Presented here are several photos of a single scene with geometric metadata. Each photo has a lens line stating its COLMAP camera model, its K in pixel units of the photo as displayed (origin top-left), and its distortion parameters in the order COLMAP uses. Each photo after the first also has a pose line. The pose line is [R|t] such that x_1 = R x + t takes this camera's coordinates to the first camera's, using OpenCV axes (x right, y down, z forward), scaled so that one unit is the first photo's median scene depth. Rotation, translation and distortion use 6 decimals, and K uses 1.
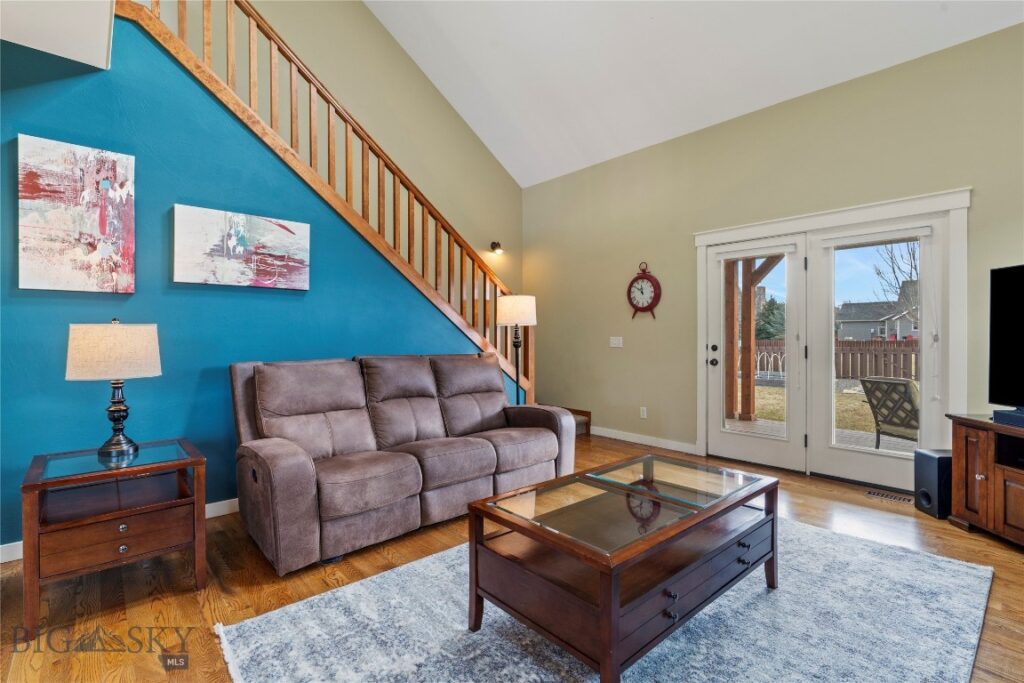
lens RADIAL K [[476.7, 0, 512.0], [0, 476.7, 341.5], [0, 0, 1]] dist [-0.003246, -0.000212]
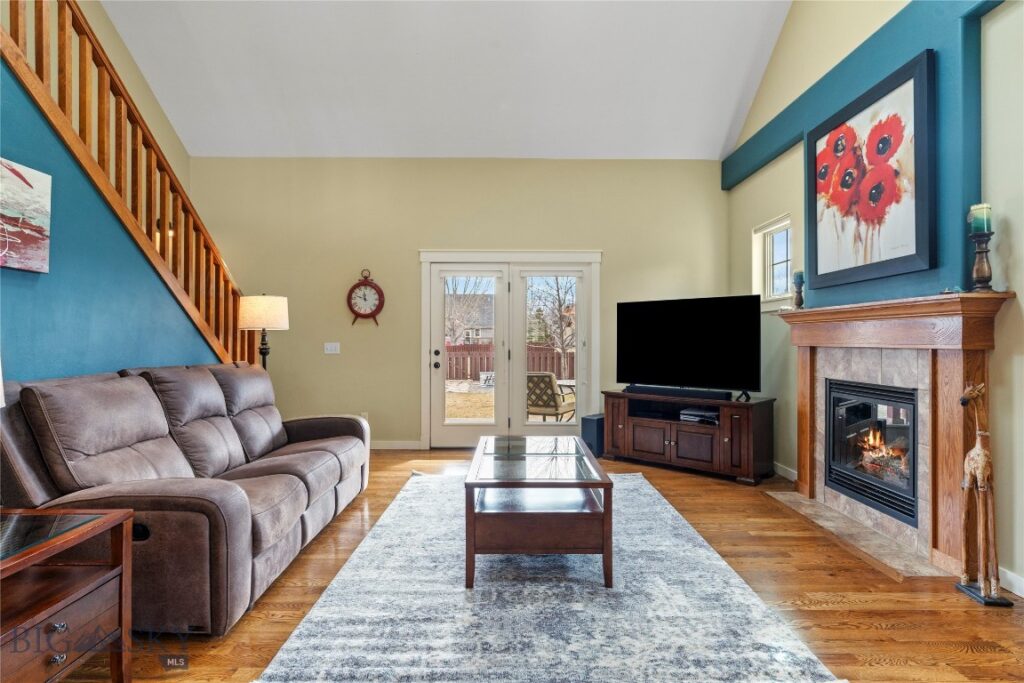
lens RADIAL K [[544.1, 0, 512.0], [0, 544.1, 341.5], [0, 0, 1]] dist [0.003670, 0.001422]
pose [[0.663651, 0.002236, 0.748039, -0.602544], [0.007398, 0.999927, -0.009552, 0.000377], [-0.748005, 0.011874, 0.663587, 0.002127]]
